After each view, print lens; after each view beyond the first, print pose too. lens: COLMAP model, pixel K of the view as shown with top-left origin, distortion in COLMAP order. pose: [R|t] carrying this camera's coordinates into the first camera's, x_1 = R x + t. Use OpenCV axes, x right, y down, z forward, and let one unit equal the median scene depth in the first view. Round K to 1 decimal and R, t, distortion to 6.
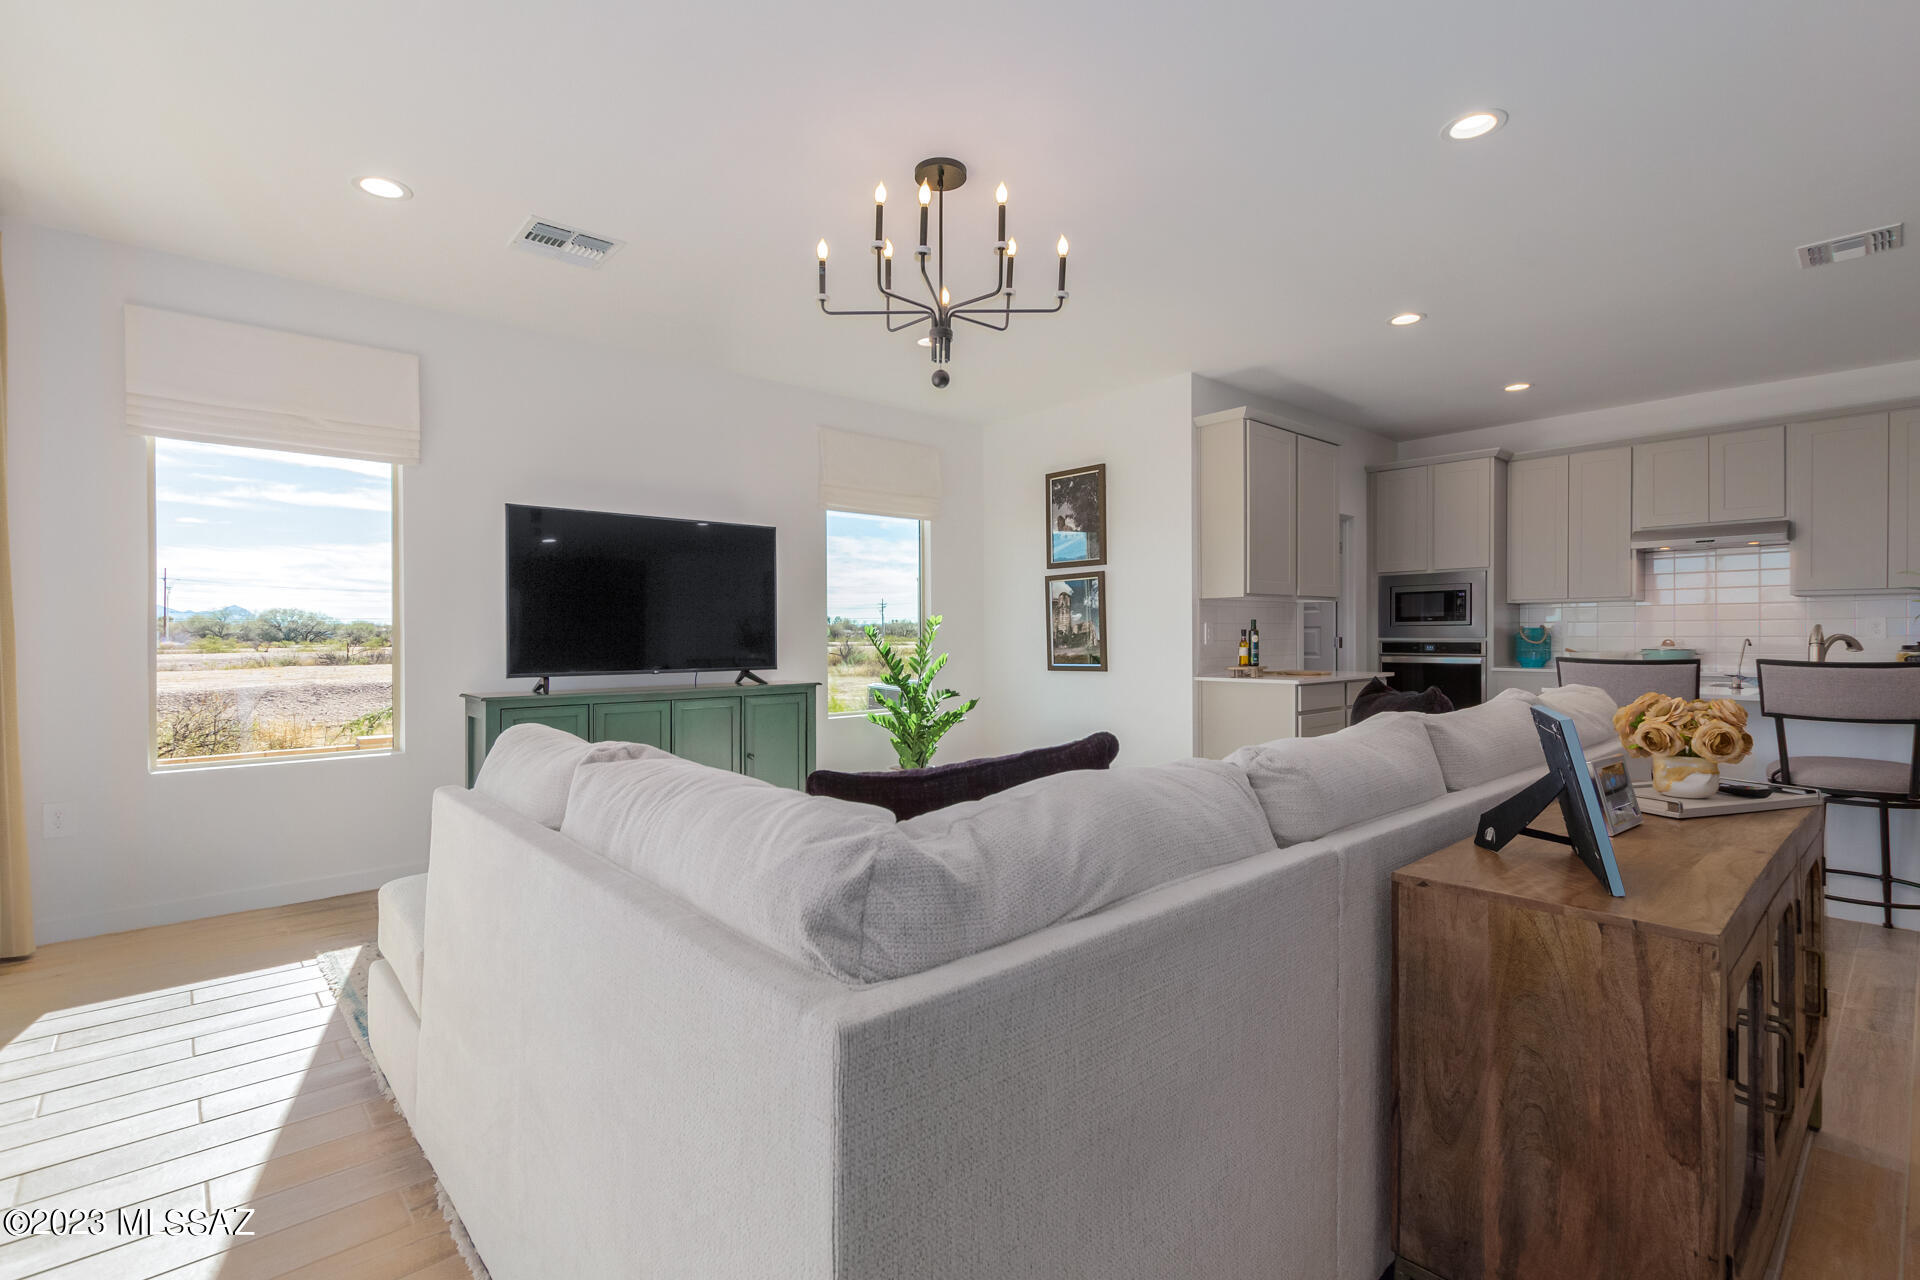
lens RADIAL K [[884.9, 0, 958.0], [0, 884.9, 638.6], [0, 0, 1]] dist [0.006525, -0.003514]
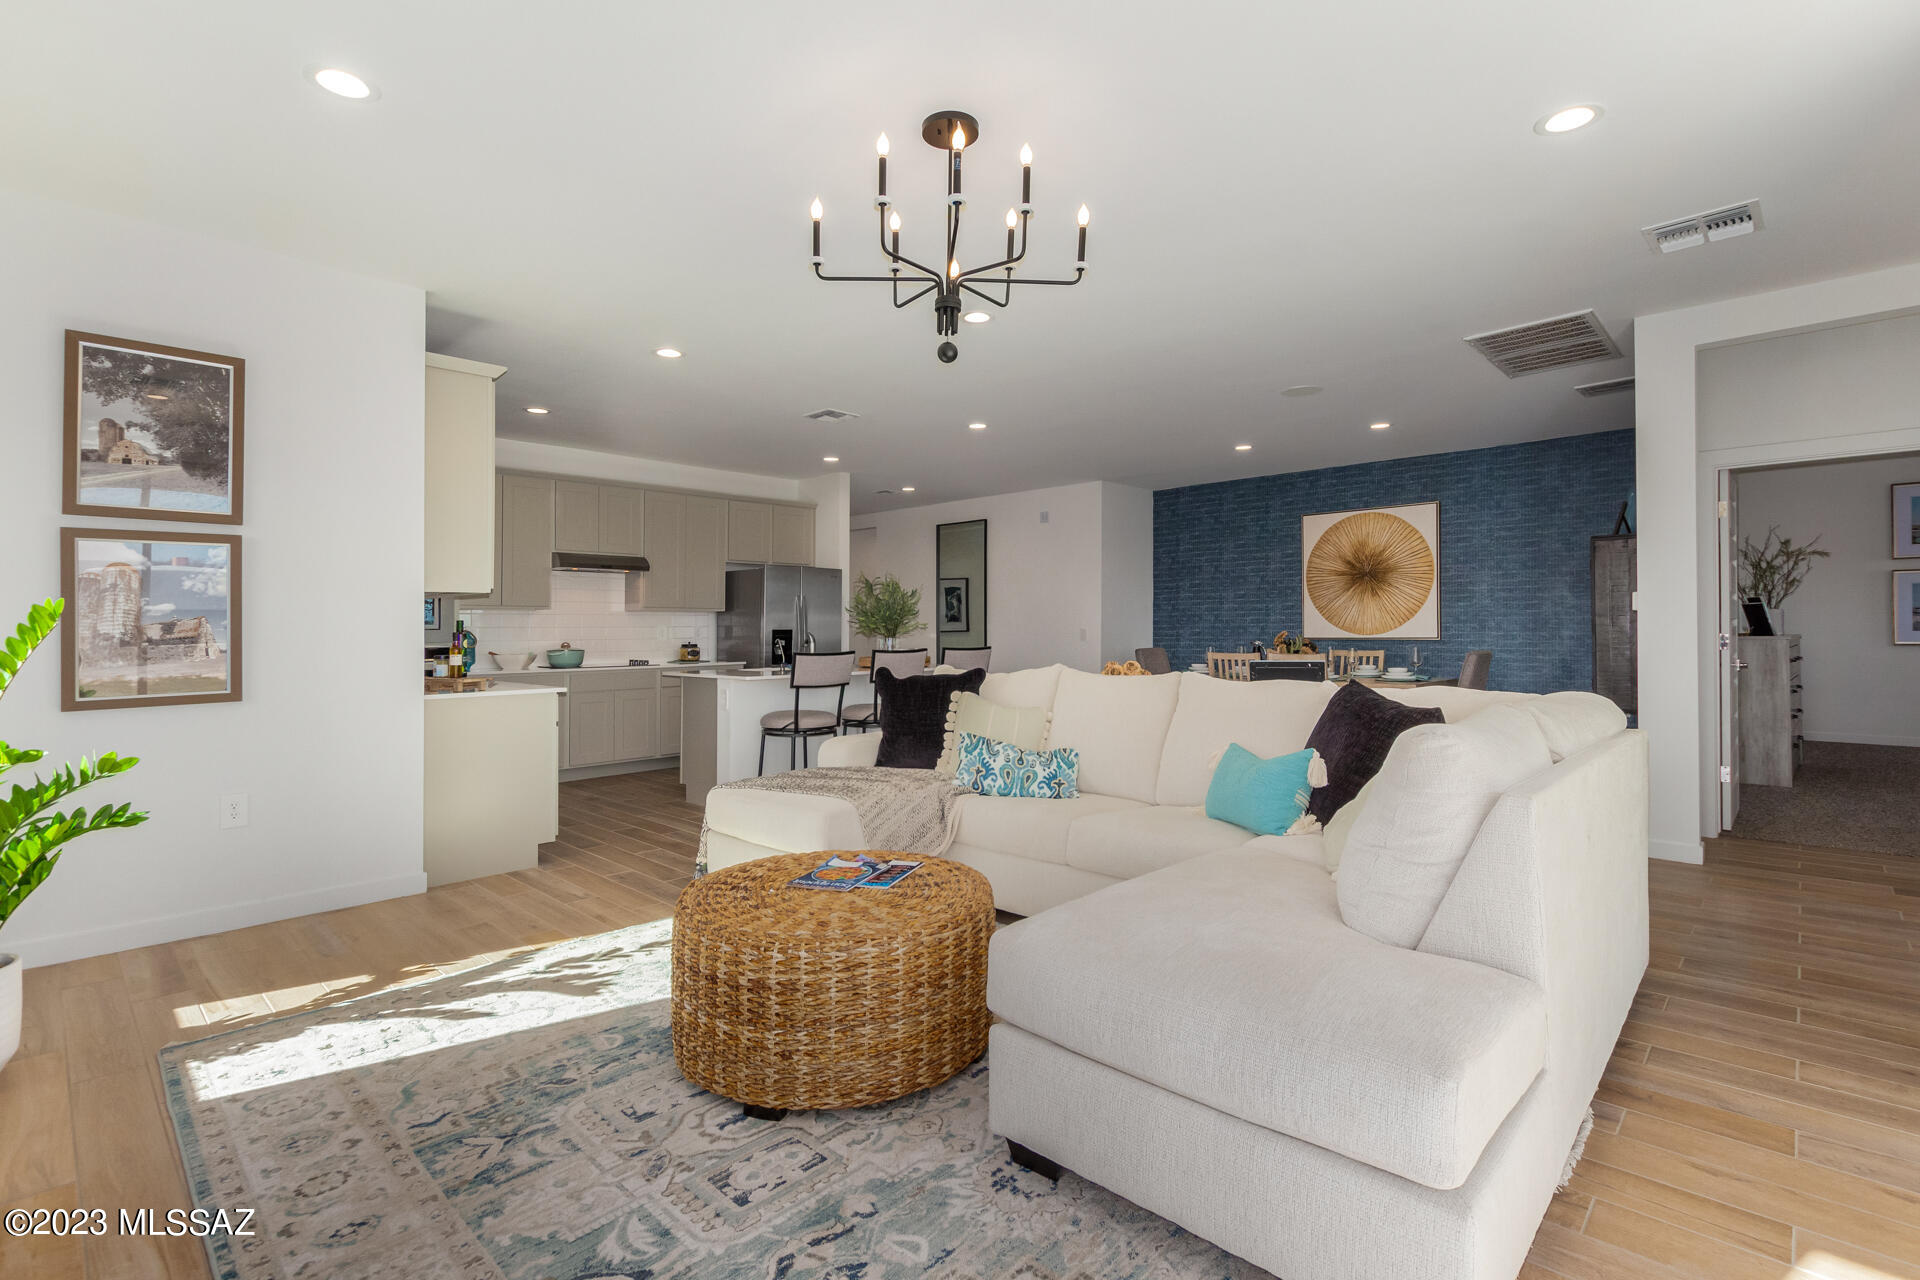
lens RADIAL K [[884.9, 0, 969.8], [0, 884.9, 637.8], [0, 0, 1]] dist [0.006525, -0.003514]
pose [[-0.074546, -0.003645, 0.997211, -0.787235], [0.012625, 0.999910, 0.004599, -0.006209], [-0.997138, 0.012933, -0.074493, 0.869257]]
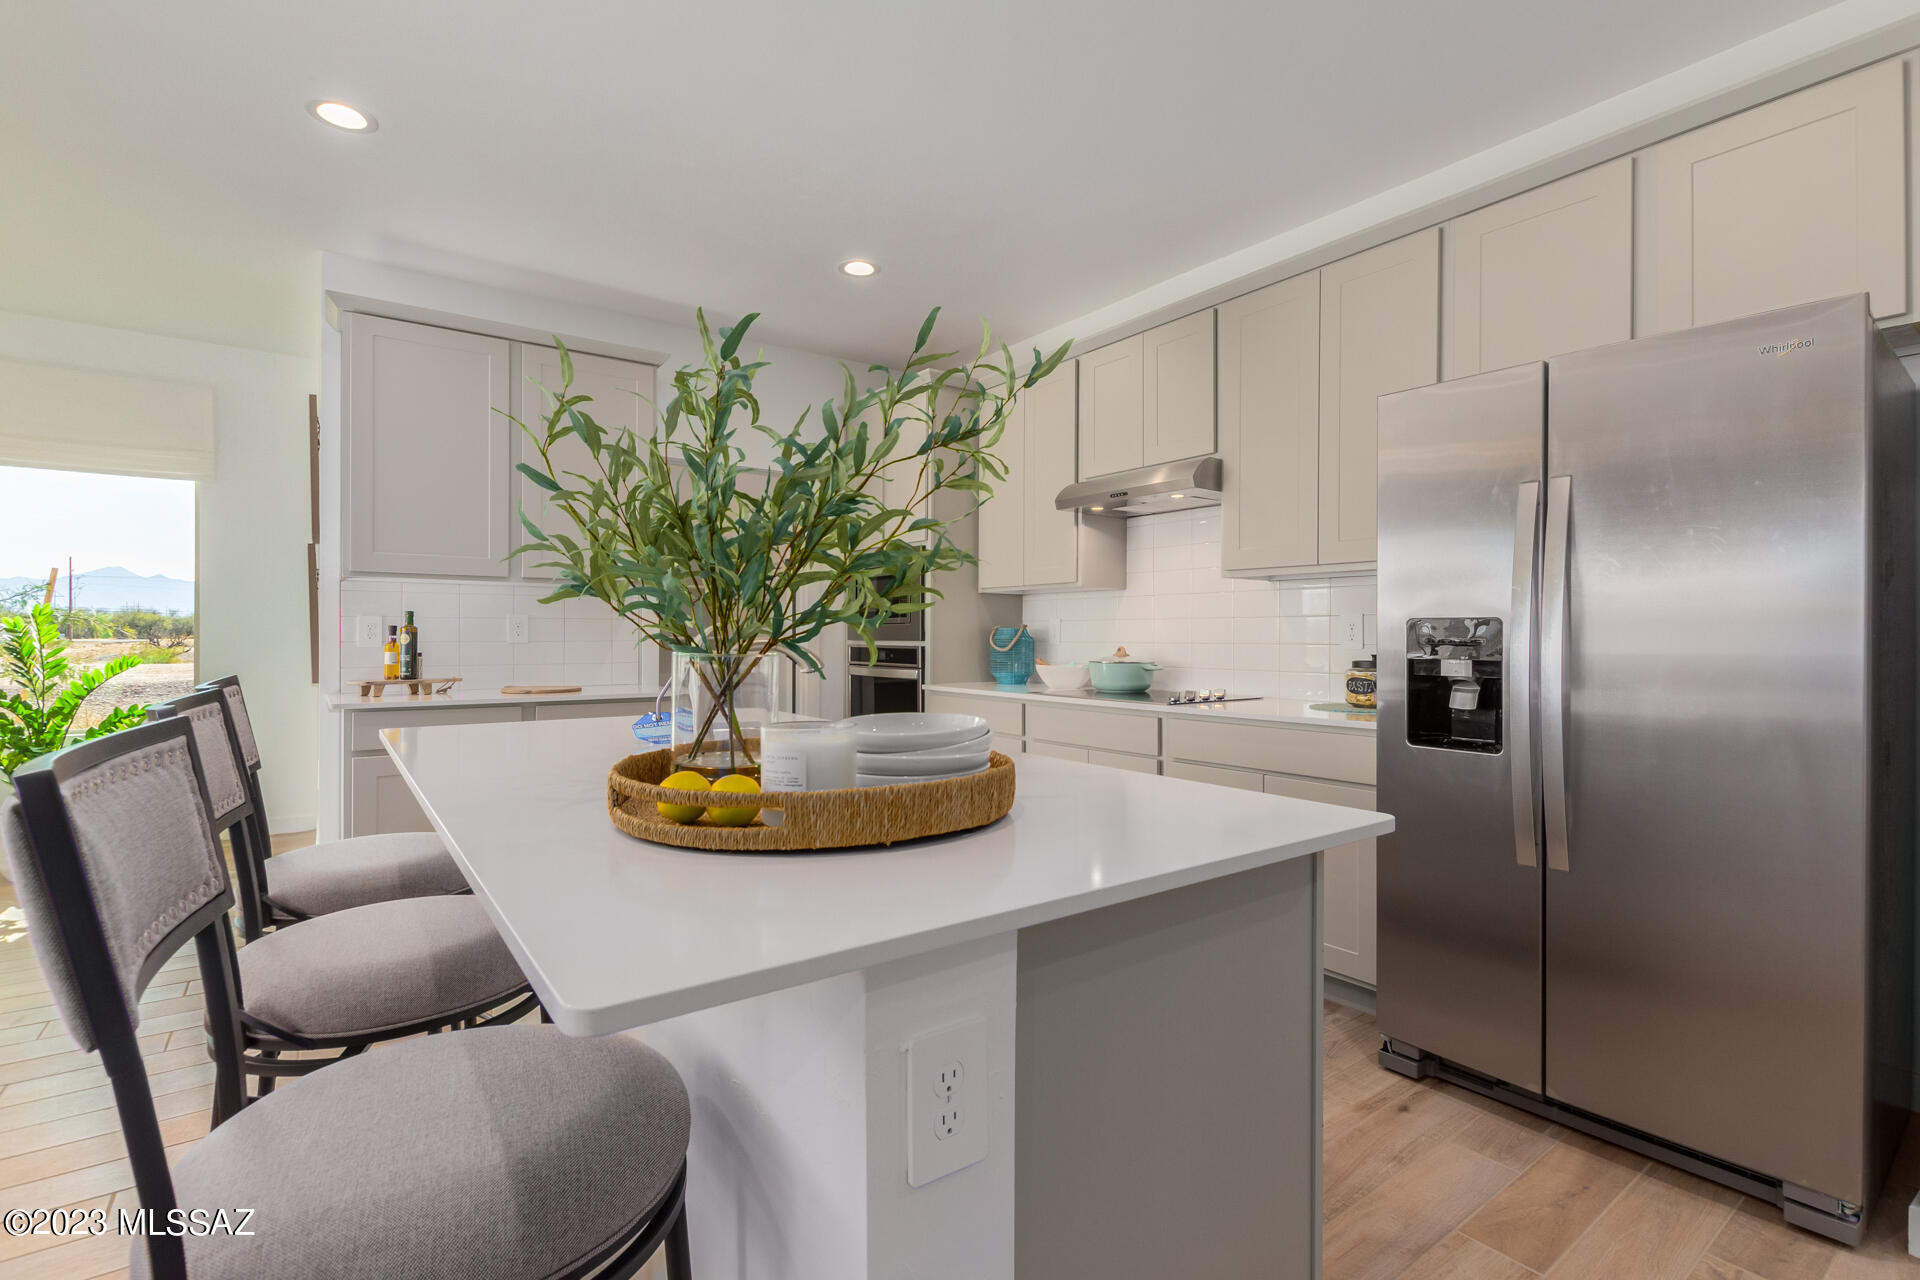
lens RADIAL K [[884.9, 0, 969.9], [0, 884.9, 634.7], [0, 0, 1]] dist [0.006525, -0.003514]
pose [[0.994297, 0.009798, -0.106193, 1.240976], [-0.010341, 0.999936, -0.004570, -0.006329], [0.106142, 0.005642, 0.994335, 0.540576]]
